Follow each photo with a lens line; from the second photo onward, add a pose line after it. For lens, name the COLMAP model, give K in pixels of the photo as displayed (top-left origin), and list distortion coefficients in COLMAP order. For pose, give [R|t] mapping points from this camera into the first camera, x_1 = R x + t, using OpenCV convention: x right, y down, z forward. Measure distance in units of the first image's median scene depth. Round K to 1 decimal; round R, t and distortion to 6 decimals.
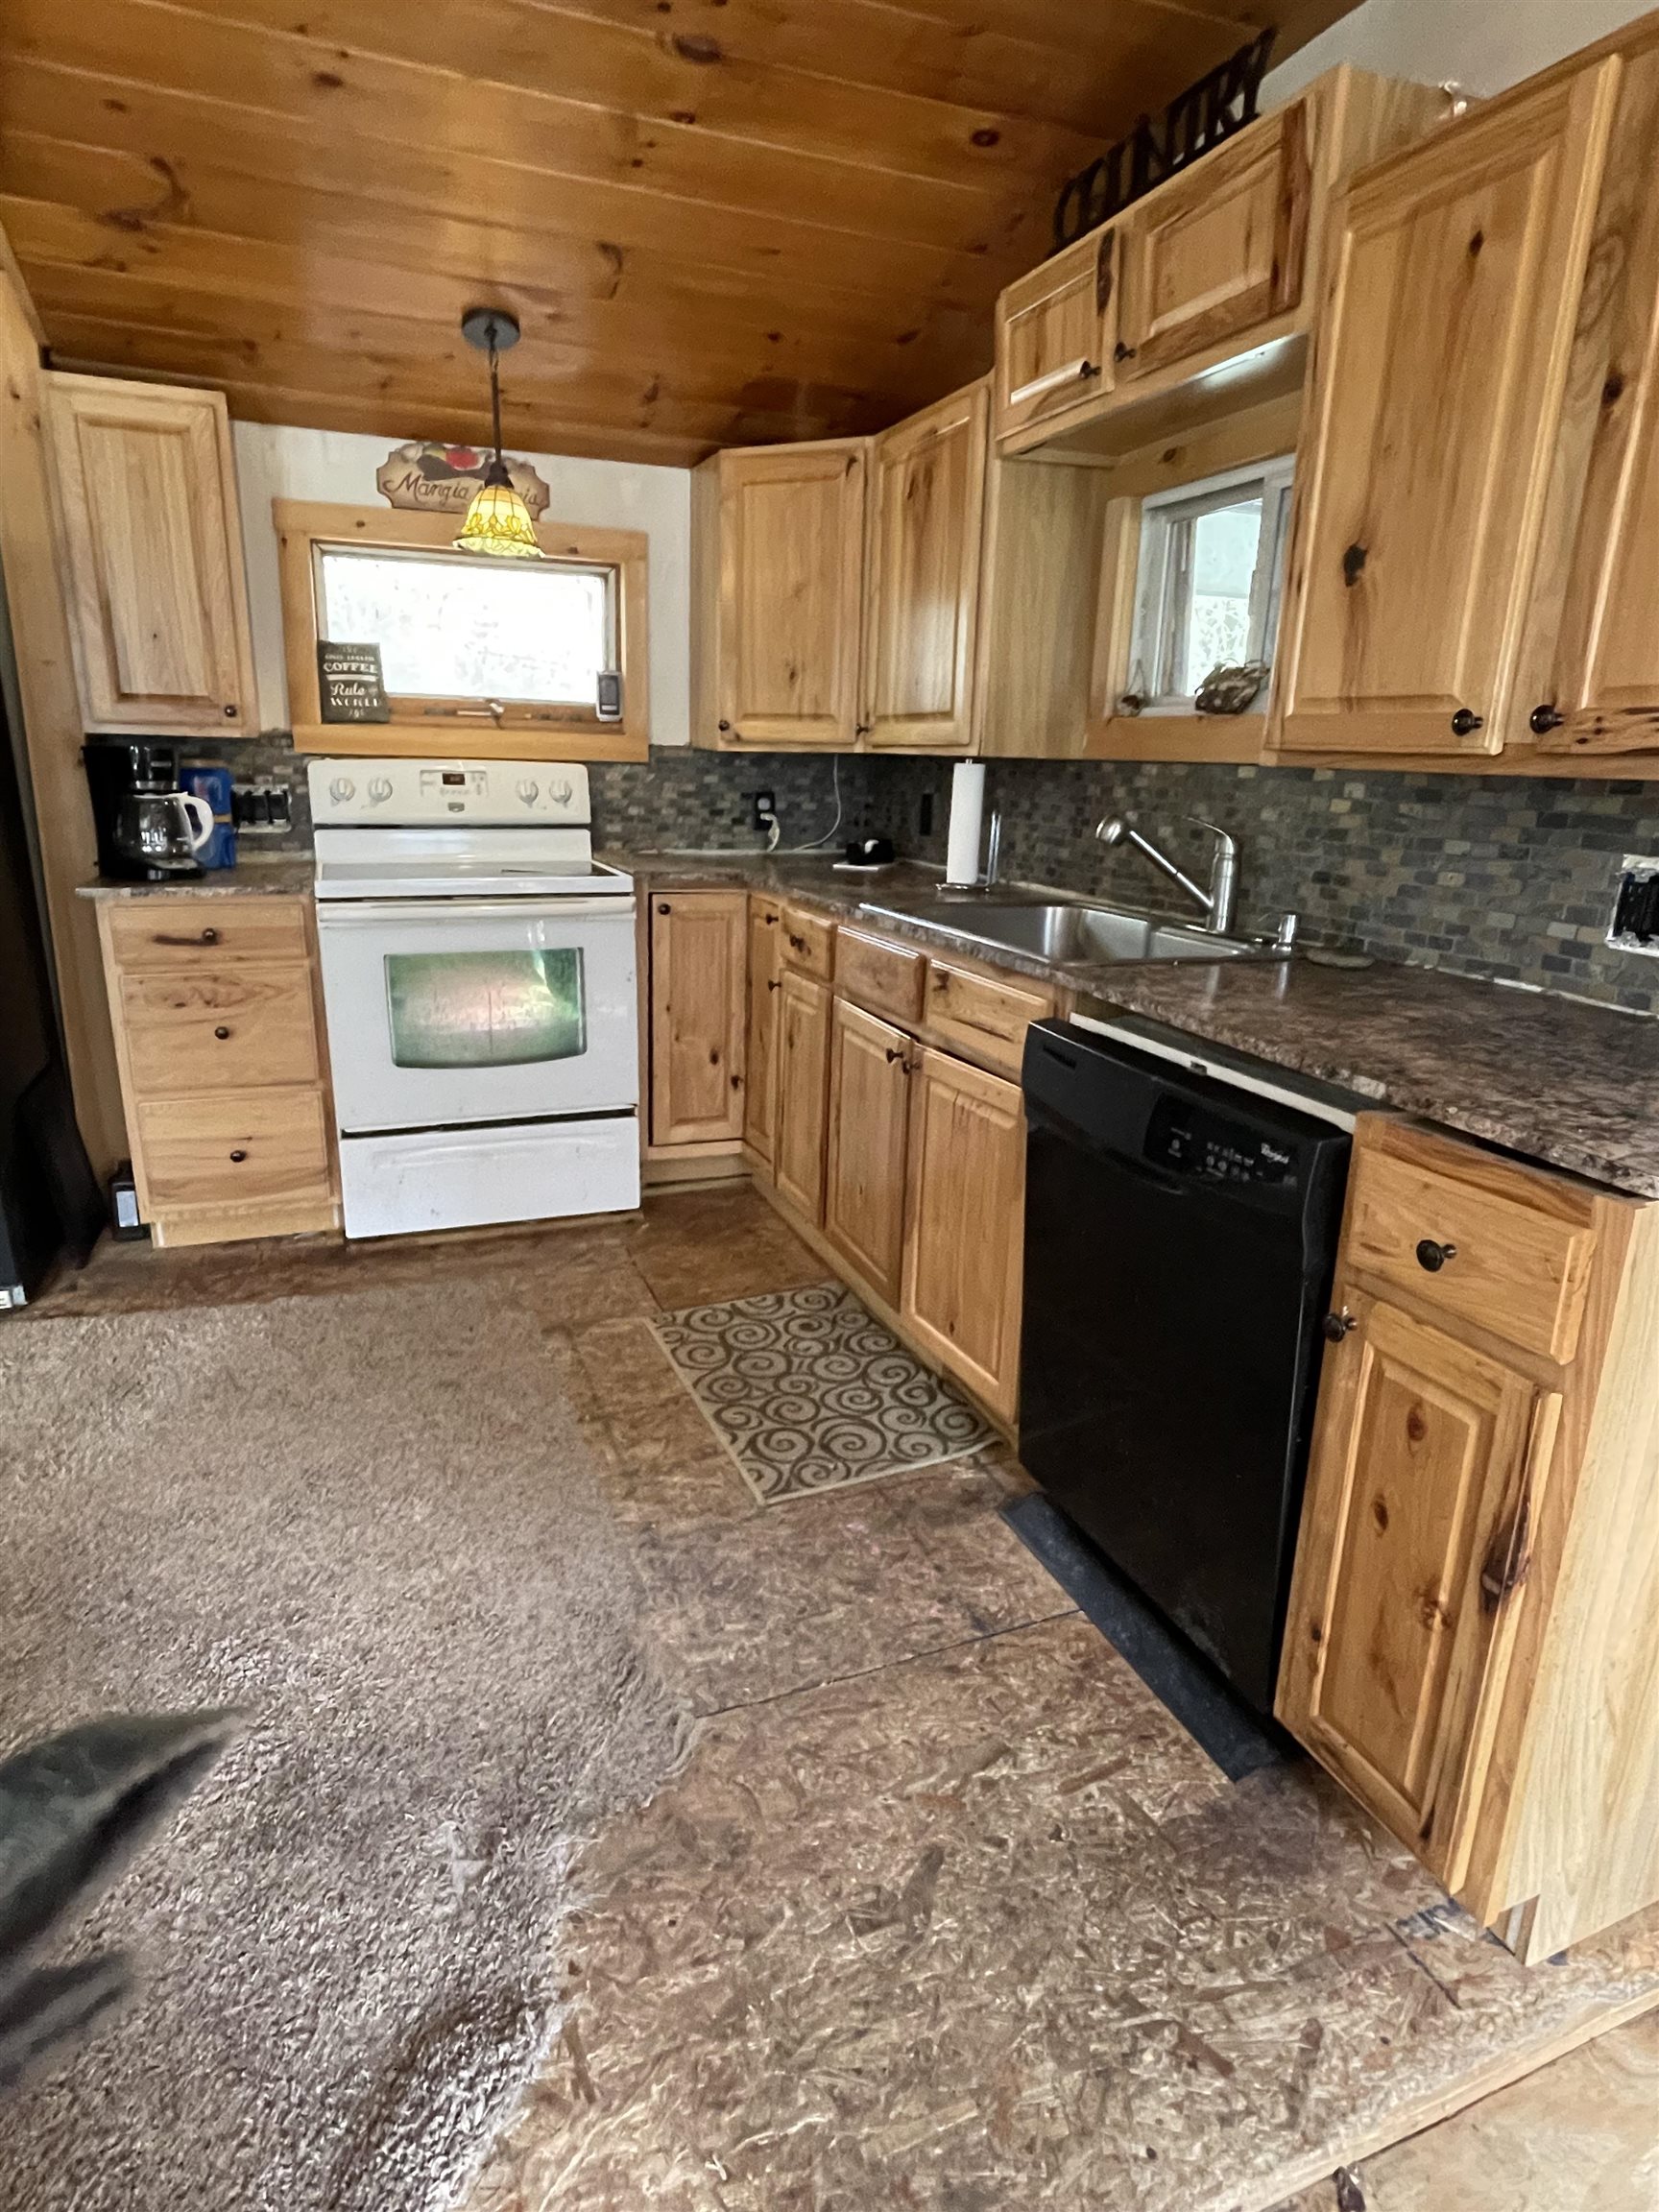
lens RADIAL K [[1211.5, 0, 828.1], [0, 1211.5, 1101.0], [0, 0, 1]] dist [-0.001134, -0.003751]
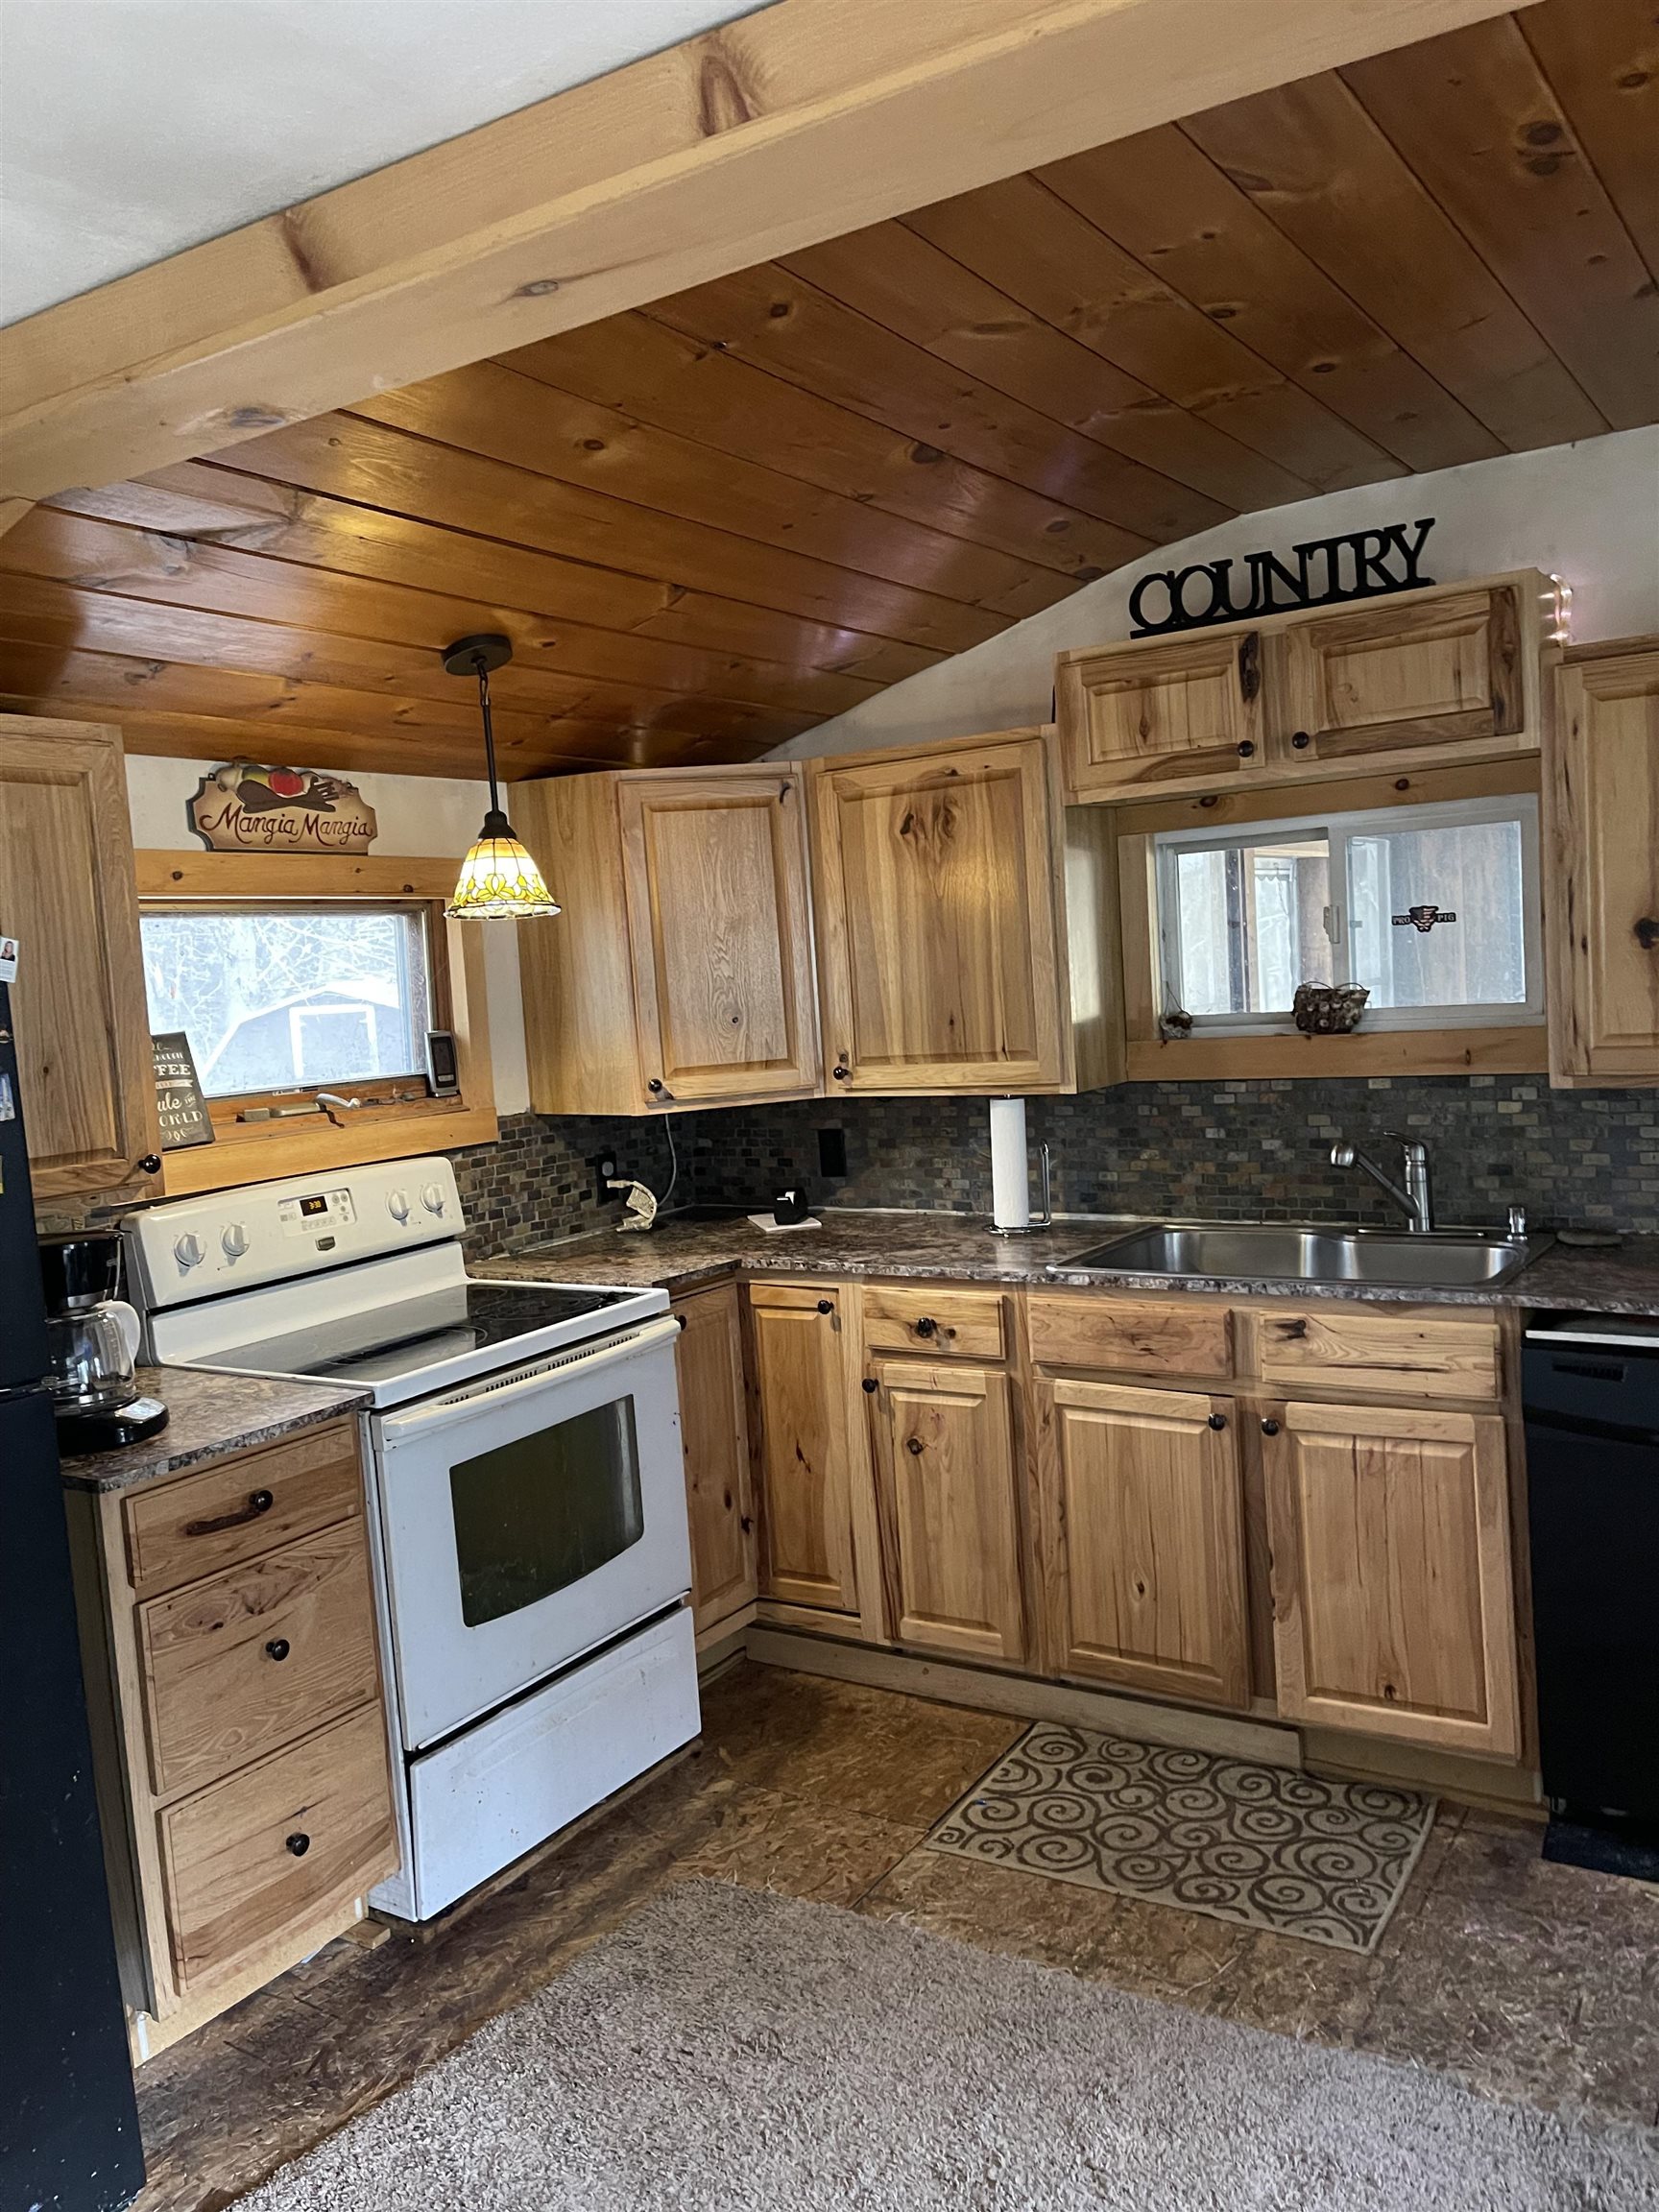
lens RADIAL K [[1690.2, 0, 830.7], [0, 1690.2, 1104.6], [0, 0, 1]] dist [0.052841, -0.027100]
pose [[0.806276, -0.128565, 0.577399, -0.696318], [0.245665, 0.960715, -0.129130, -0.135028], [-0.538114, 0.245961, 0.806186, 0.037325]]
